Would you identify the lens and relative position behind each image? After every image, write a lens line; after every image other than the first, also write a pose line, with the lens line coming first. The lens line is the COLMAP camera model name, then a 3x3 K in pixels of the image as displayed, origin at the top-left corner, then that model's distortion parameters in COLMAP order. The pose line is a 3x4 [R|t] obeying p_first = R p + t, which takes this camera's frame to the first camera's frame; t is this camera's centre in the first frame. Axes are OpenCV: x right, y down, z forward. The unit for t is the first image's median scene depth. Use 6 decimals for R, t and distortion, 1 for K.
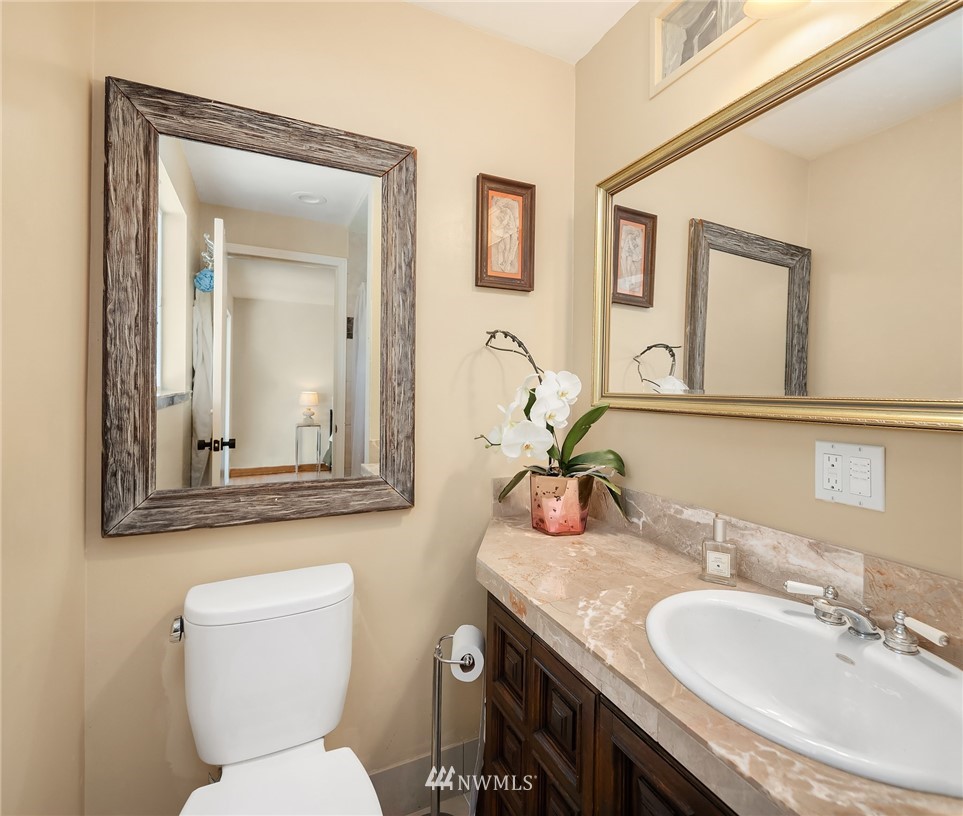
lens RADIAL K [[473.8, 0, 493.4], [0, 473.8, 385.4], [0, 0, 1]] dist [-0.004781, -0.001849]
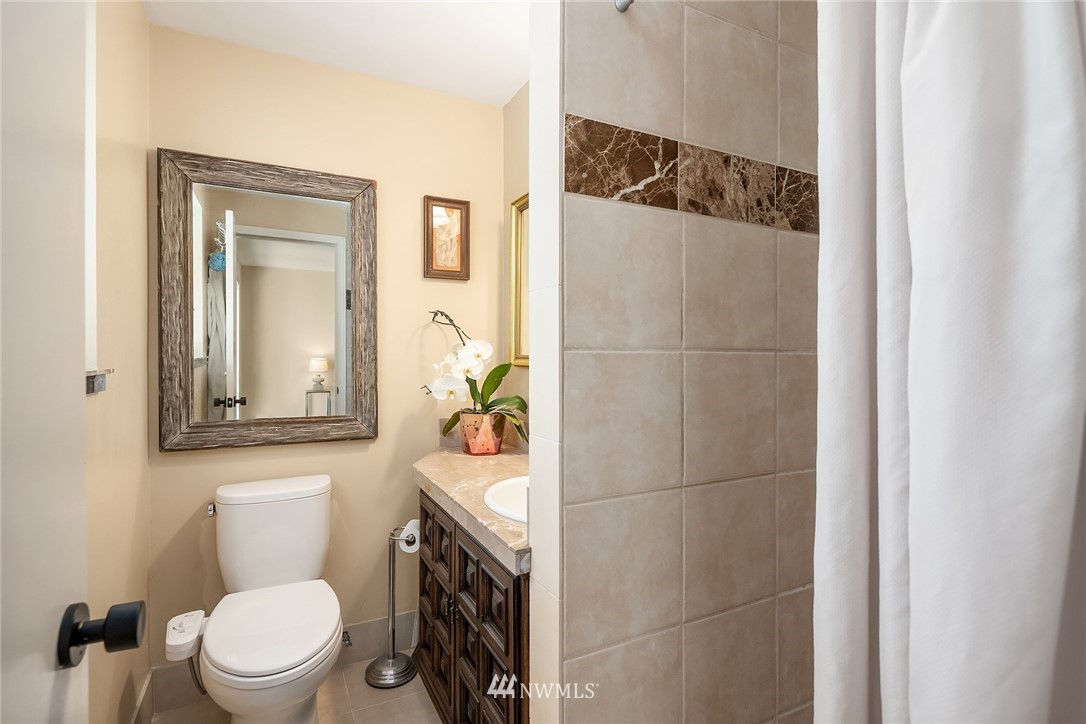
lens RADIAL K [[522.5, 0, 543.0], [0, 522.5, 360.4], [0, 0, 1]] dist [-0.003518, -0.002189]
pose [[0.999753, -0.005114, 0.021625, 0.302287], [0.004727, 0.999829, 0.017882, 0.004168], [-0.021713, -0.017776, 0.999606, -0.572684]]
